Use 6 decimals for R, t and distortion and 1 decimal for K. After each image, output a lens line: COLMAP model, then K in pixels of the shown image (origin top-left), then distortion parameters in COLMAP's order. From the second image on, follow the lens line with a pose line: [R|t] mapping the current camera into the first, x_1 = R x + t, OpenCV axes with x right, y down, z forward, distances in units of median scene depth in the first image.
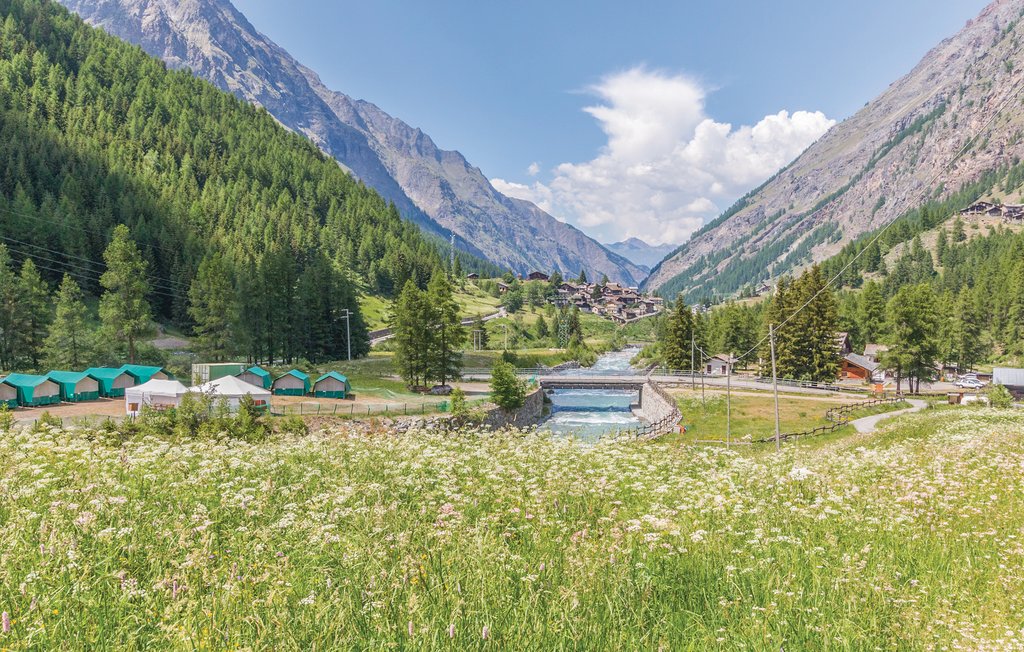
lens RADIAL K [[948.2, 0, 512.0], [0, 948.2, 326.0], [0, 0, 1]] dist [-0.000808, -0.002011]
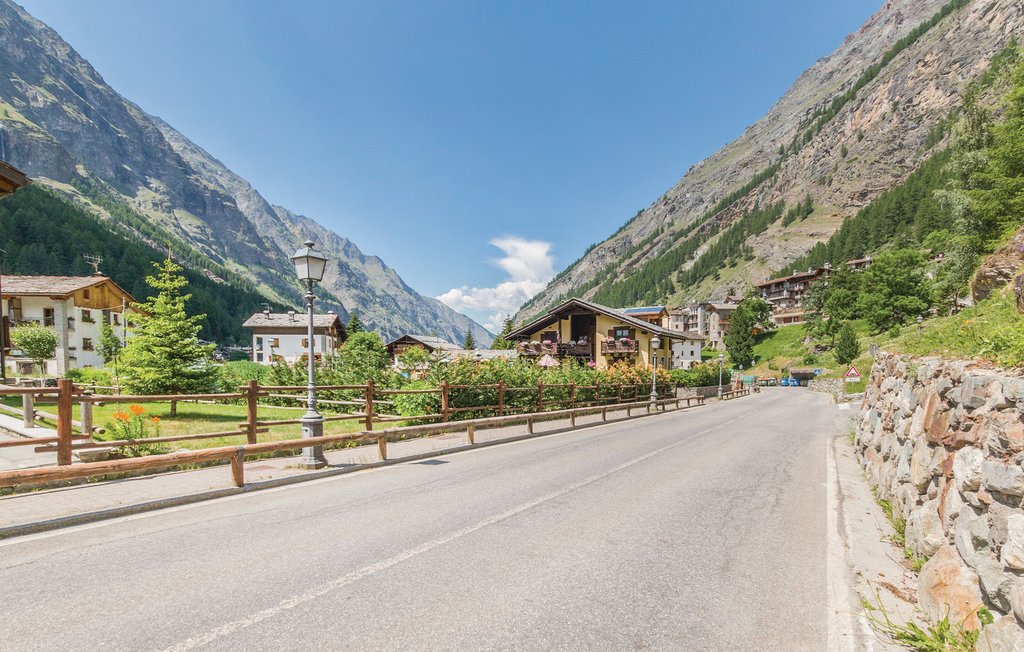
lens RADIAL K [[644.6, 0, 512.0], [0, 644.6, 326.0], [0, 0, 1]] dist [0.110270, -0.000343]
pose [[0.990836, 0.001908, 0.135055, 0.084309], [0.009951, 0.996151, -0.087082, 0.006640], [-0.134701, 0.087628, 0.987004, 0.469860]]
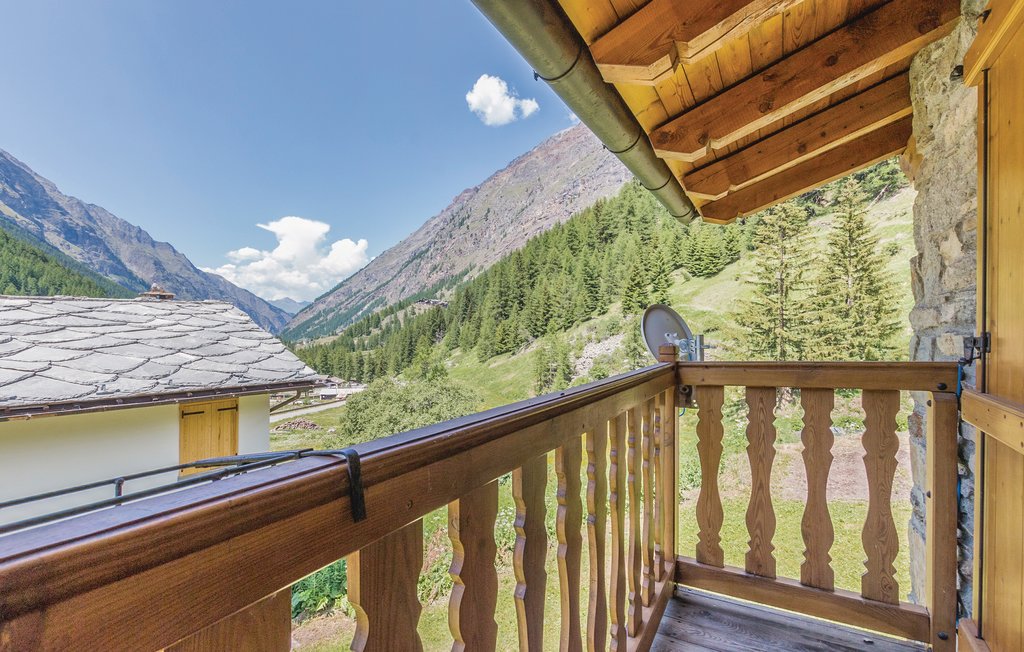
lens RADIAL K [[469.4, 0, 512.0], [0, 469.4, 326.0], [0, 0, 1]] dist [-0.012019, 0.000453]
pose [[0.837286, 0.002951, 0.546757, 0.006399], [0.018587, 0.999254, -0.033857, -0.003081], [-0.546449, 0.038510, 0.836607, -0.019342]]
